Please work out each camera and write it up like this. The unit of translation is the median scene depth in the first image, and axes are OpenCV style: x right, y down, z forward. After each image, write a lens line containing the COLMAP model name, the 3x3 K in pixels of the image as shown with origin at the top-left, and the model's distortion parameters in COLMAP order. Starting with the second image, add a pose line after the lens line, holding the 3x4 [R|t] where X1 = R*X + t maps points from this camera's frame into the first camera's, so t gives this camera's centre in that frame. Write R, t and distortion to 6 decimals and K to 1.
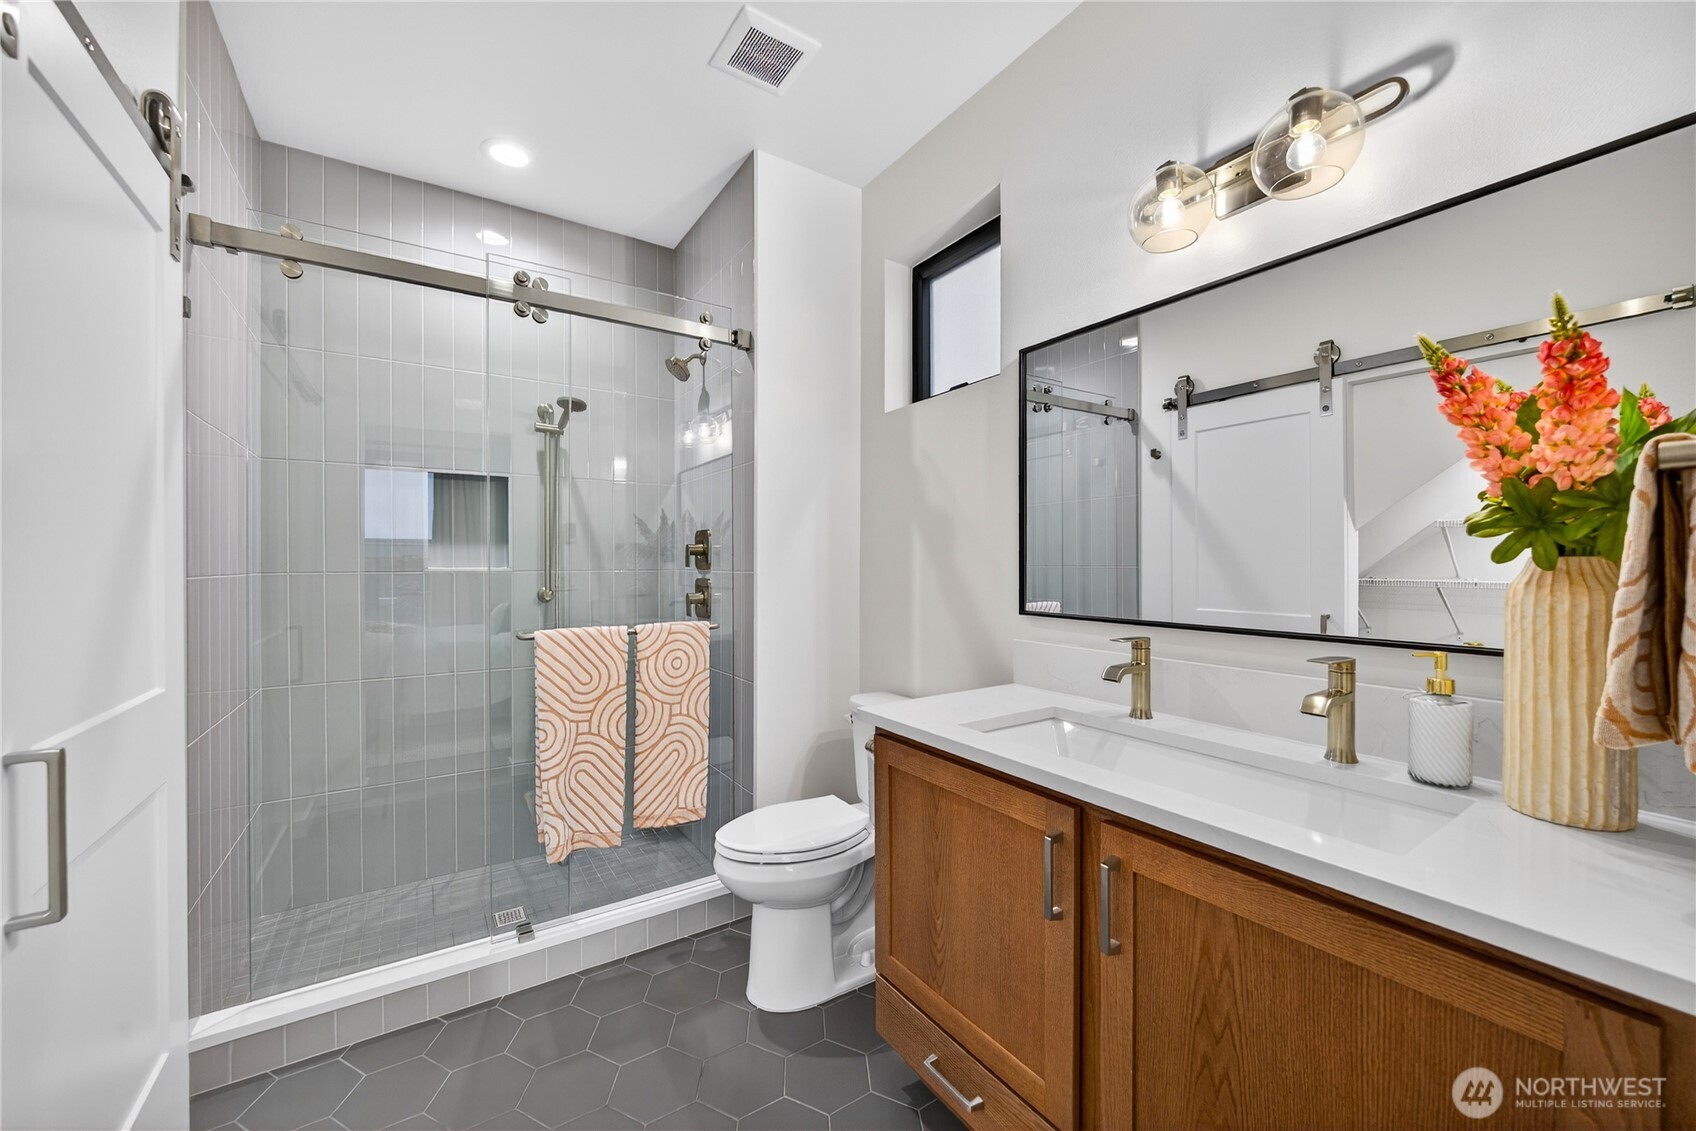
lens RADIAL K [[645.5, 0, 848.0], [0, 645.5, 565.5], [0, 0, 1]] dist [-0.017952, 0.000162]
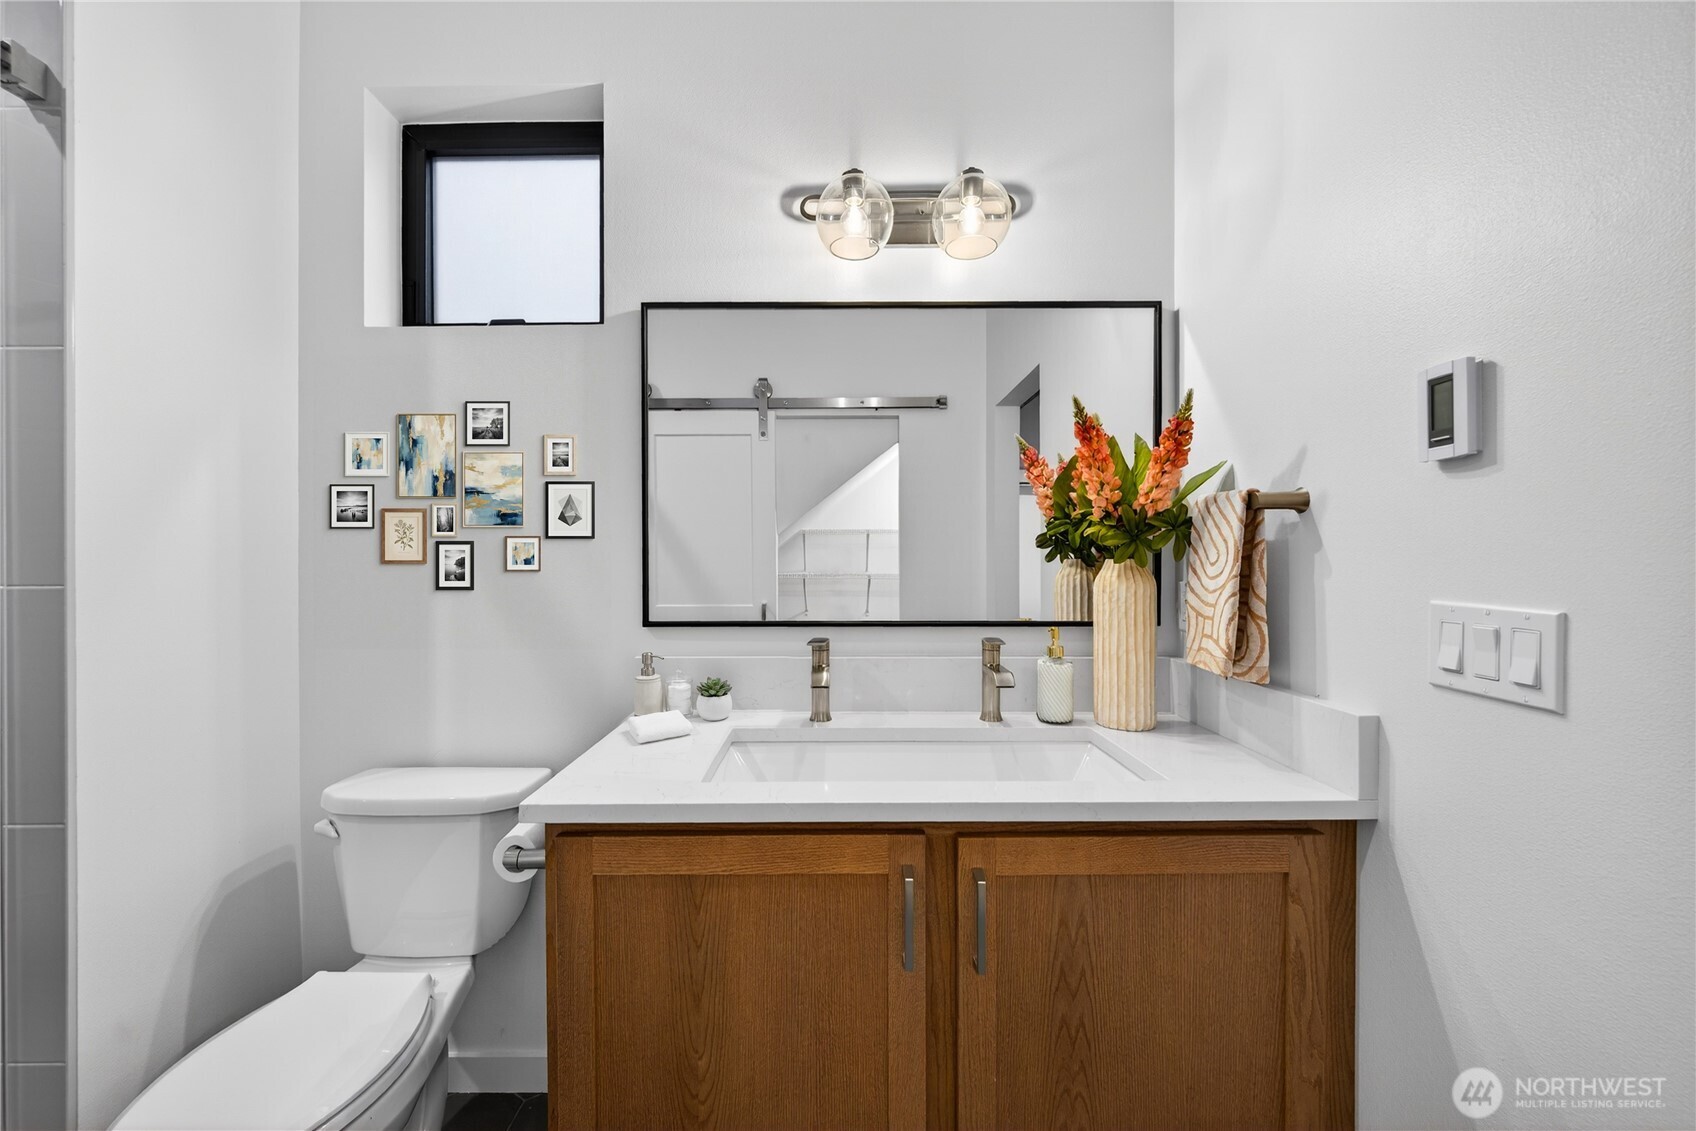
lens RADIAL K [[627.5, 0, 845.8], [0, 627.5, 563.8], [0, 0, 1]] dist [-0.011010, 0.000247]
pose [[0.549189, -0.004864, 0.835684, -0.349500], [0.004620, 0.999985, 0.002784, -0.005972], [-0.835685, 0.002332, 0.549204, 0.475836]]
